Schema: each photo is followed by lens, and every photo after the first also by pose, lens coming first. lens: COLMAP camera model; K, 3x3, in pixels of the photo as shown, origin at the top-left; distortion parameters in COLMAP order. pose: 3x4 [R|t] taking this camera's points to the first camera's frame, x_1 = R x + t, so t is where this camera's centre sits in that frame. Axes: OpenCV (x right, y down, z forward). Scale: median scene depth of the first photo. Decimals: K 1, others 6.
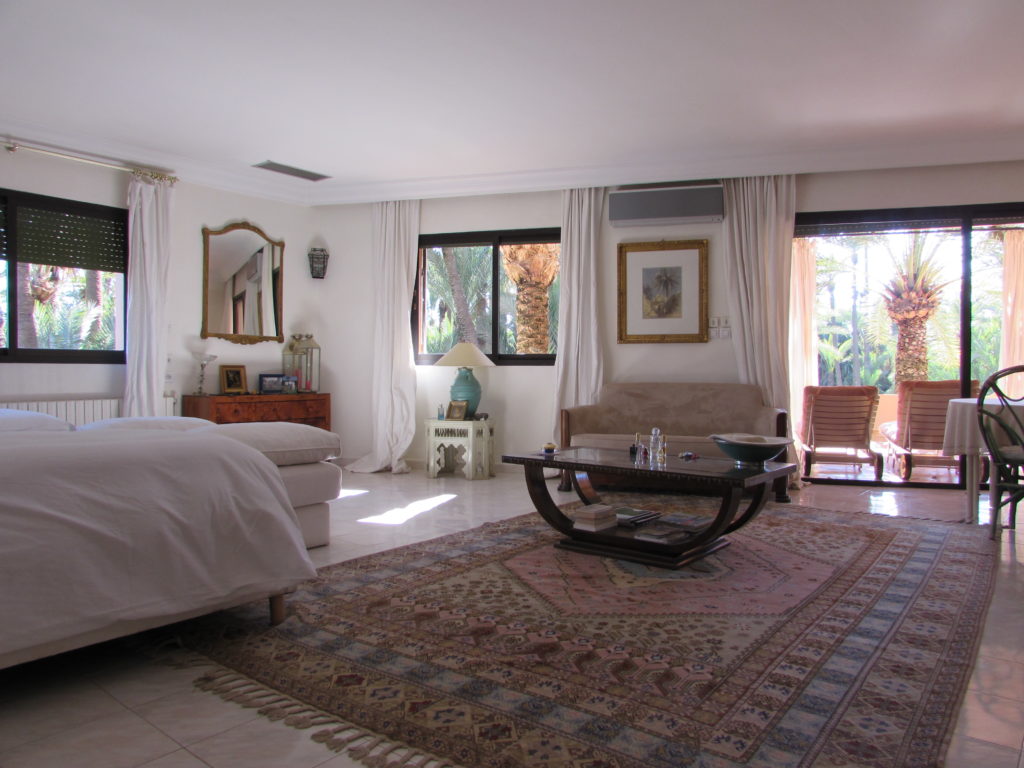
lens RADIAL K [[722.0, 0, 516.0], [0, 722.0, 383.5], [0, 0, 1]] dist [-0.043878, 0.021957]
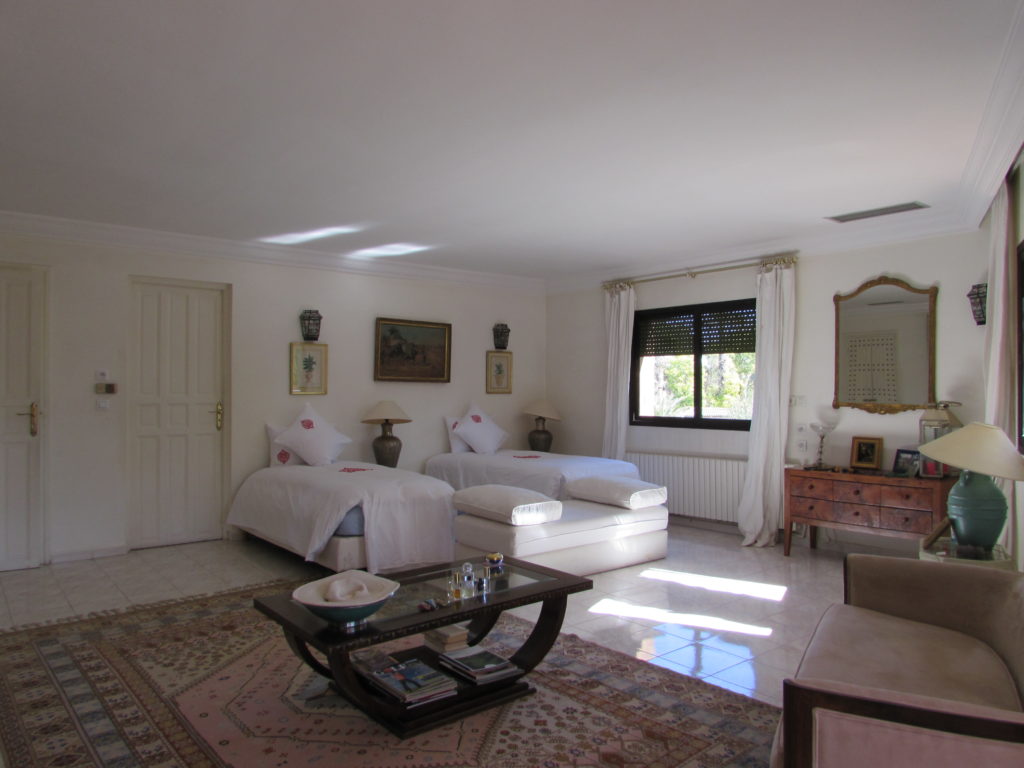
lens RADIAL K [[722.0, 0, 516.7], [0, 722.0, 385.1], [0, 0, 1]] dist [-0.043878, 0.021957]
pose [[-0.199571, -0.007623, -0.979854, 1.330853], [-0.016040, 0.999861, -0.004512, -0.182577], [0.979752, 0.014816, -0.199666, 1.684493]]
